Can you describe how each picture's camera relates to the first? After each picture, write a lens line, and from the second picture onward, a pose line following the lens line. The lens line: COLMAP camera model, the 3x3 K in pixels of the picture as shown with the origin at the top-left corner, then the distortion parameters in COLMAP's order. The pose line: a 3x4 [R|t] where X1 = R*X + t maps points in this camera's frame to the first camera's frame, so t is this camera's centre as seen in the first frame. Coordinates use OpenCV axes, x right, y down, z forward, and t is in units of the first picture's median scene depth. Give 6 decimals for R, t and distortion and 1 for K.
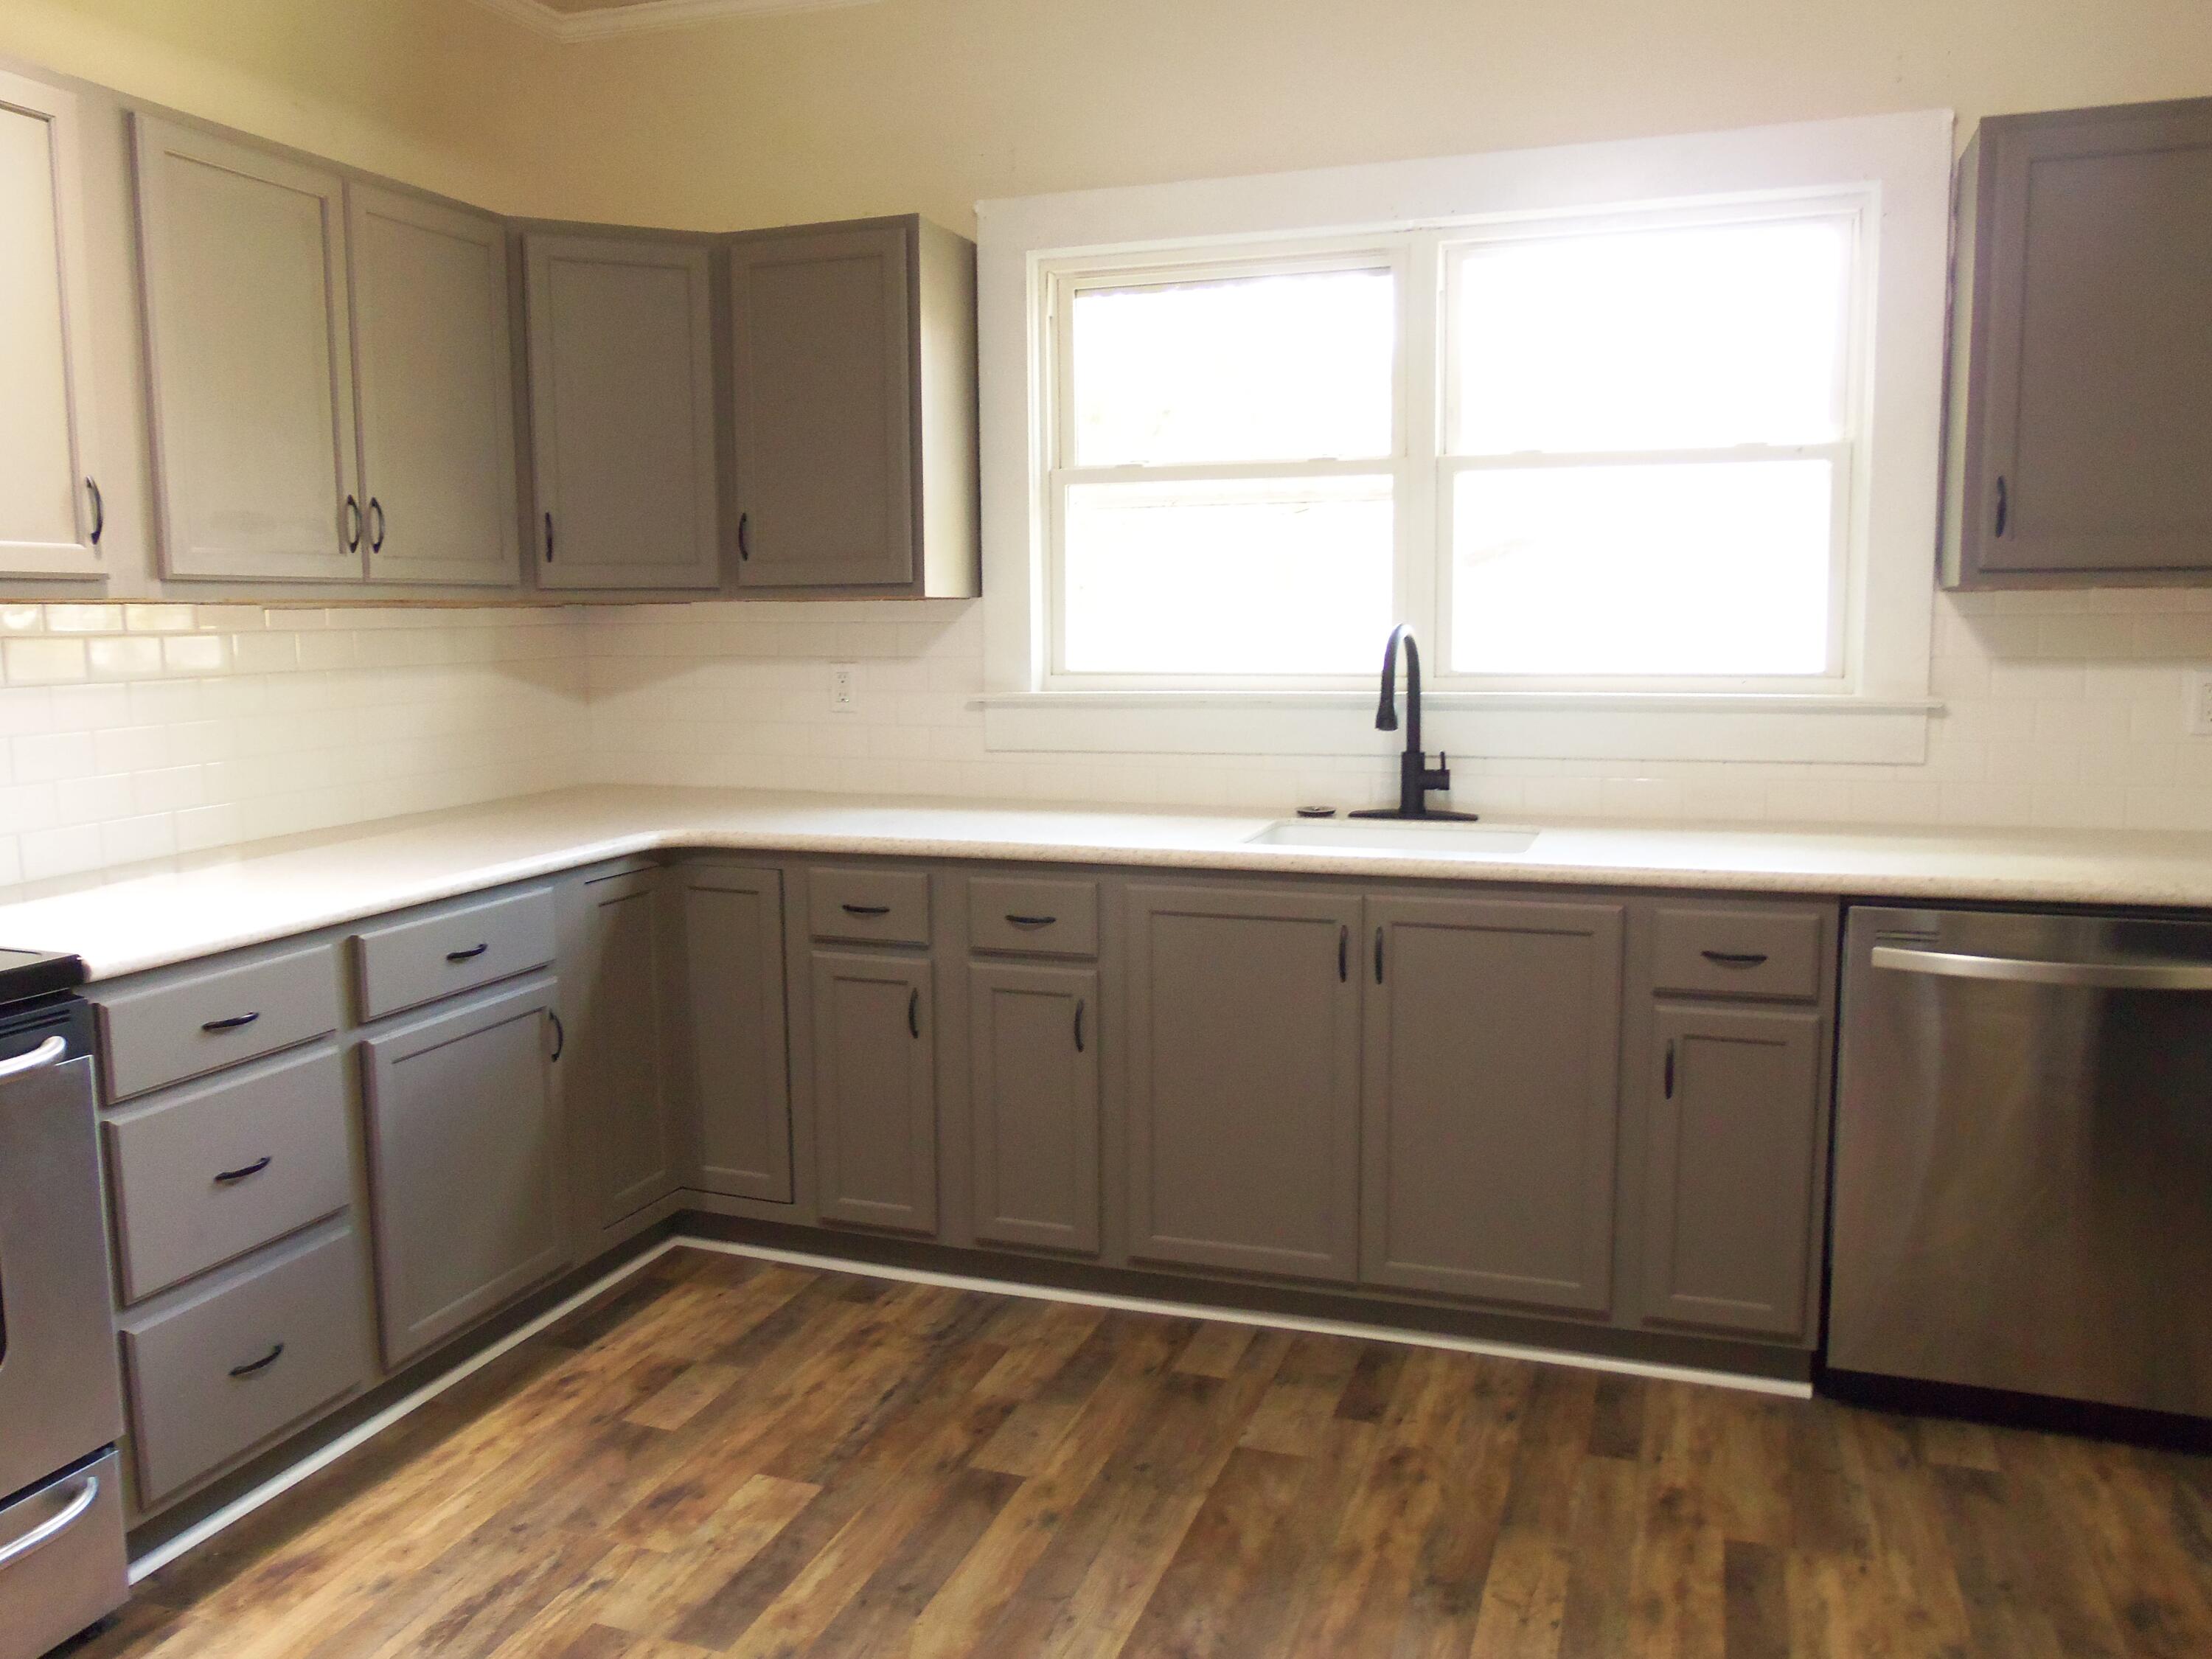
lens RADIAL K [[1715.8, 0, 1086.8], [0, 1715.8, 821.3], [0, 0, 1]] dist [-0.053548, 0.045306]
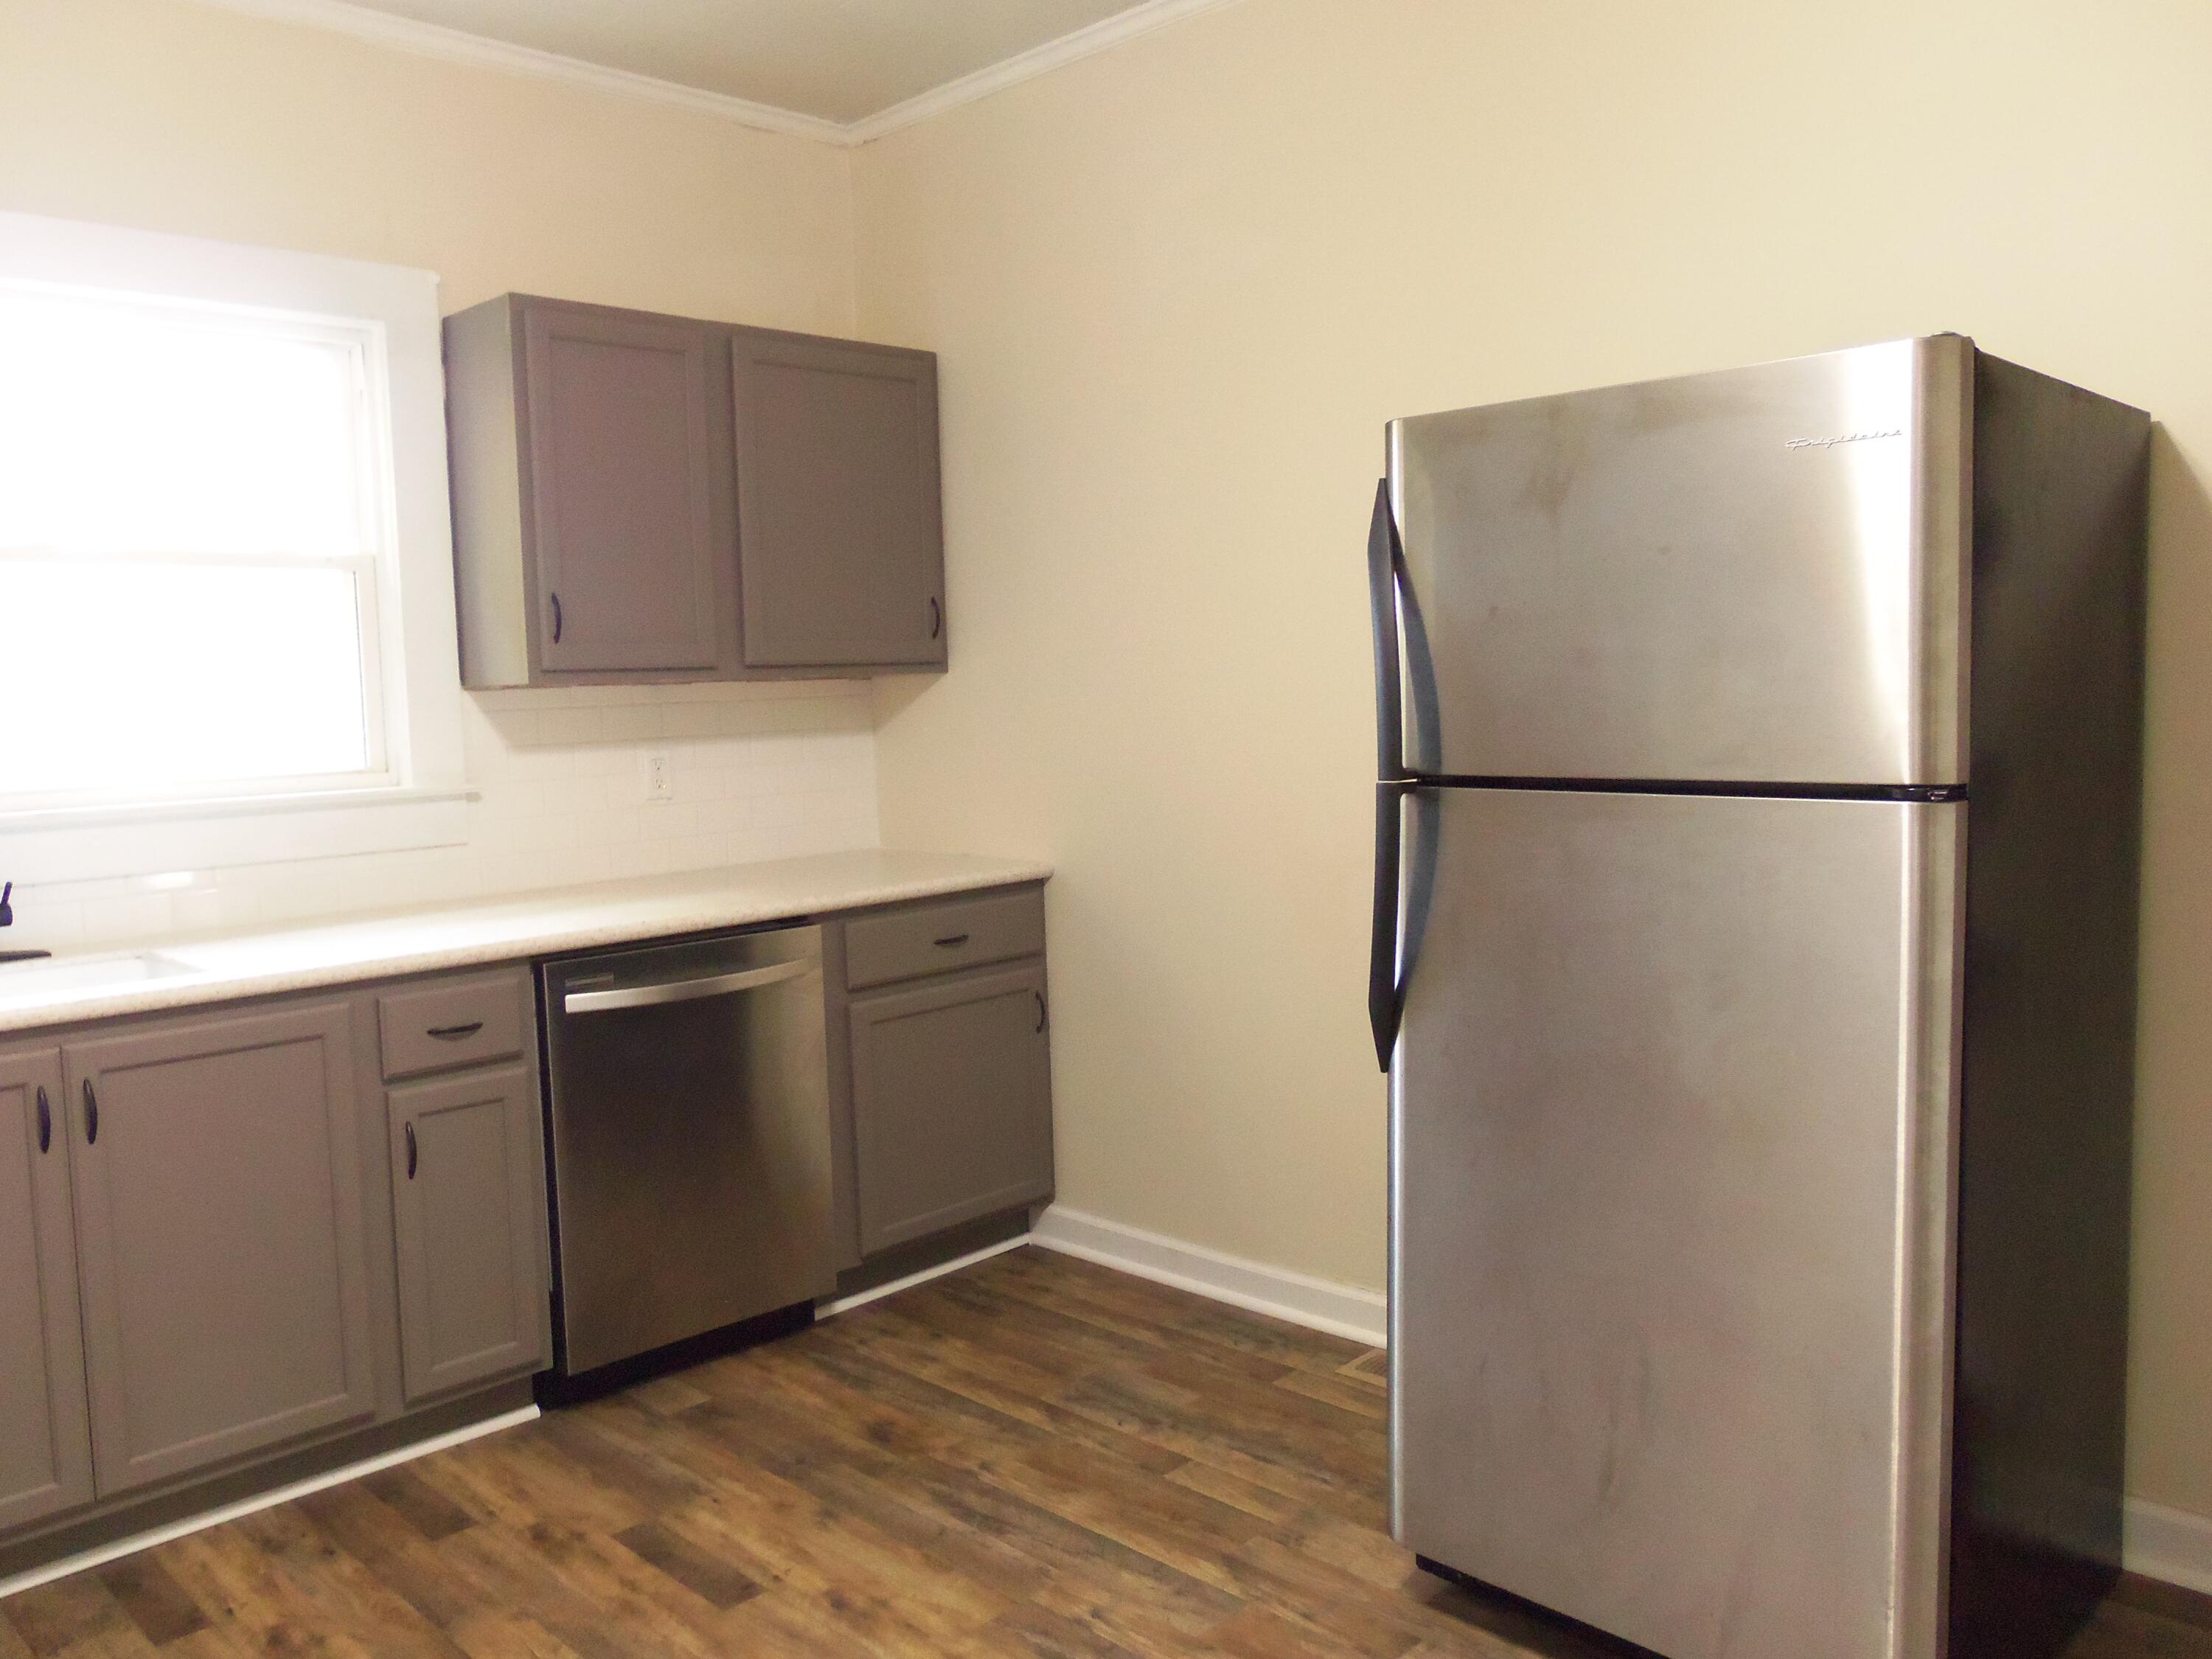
lens RADIAL K [[1703.7, 0, 1106.7], [0, 1703.7, 813.9], [0, 0, 1]] dist [-0.072137, 0.058462]
pose [[0.415575, -0.072090, 0.906698, -0.381331], [0.135257, 0.990669, 0.016772, -0.016182], [-0.899446, 0.115667, 0.421448, 0.161711]]
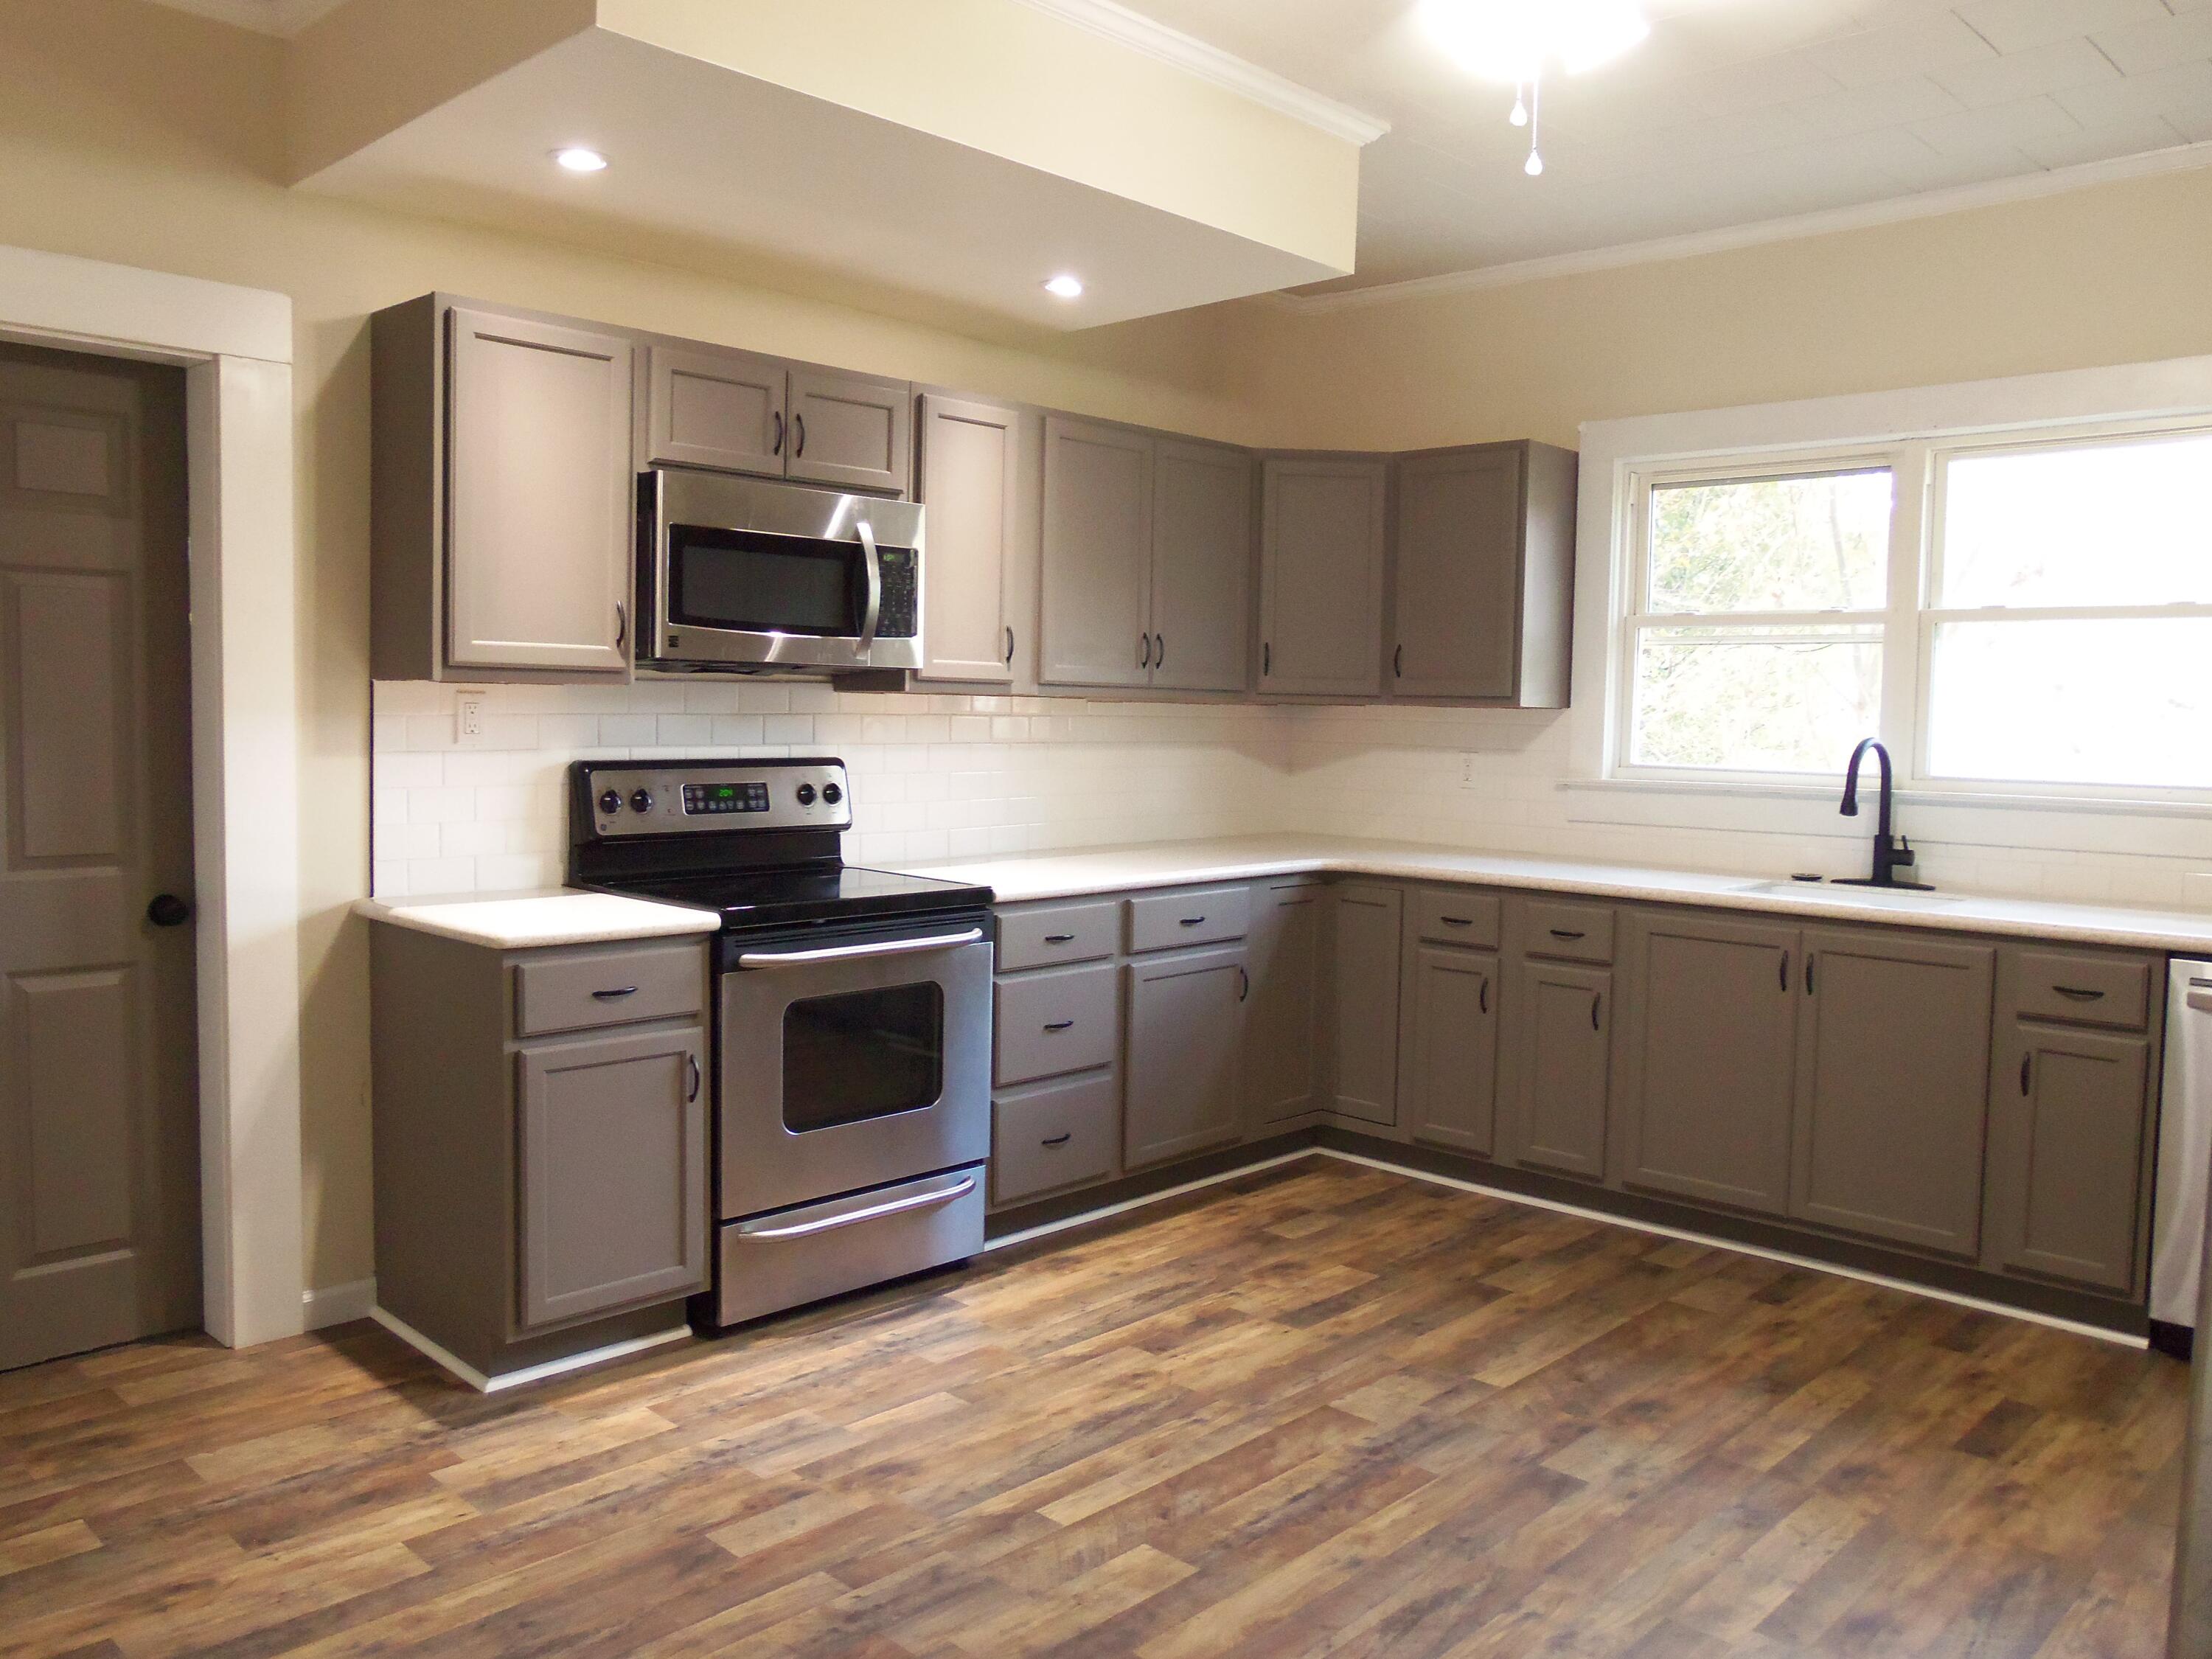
lens RADIAL K [[1703.7, 0, 1106.7], [0, 1703.7, 813.9], [0, 0, 1]] dist [-0.072137, 0.058462]
pose [[0.913831, 0.051712, -0.402789, 0.196164], [-0.076609, 0.996003, -0.045935, 0.056730], [0.398804, 0.072834, 0.914139, -0.487273]]
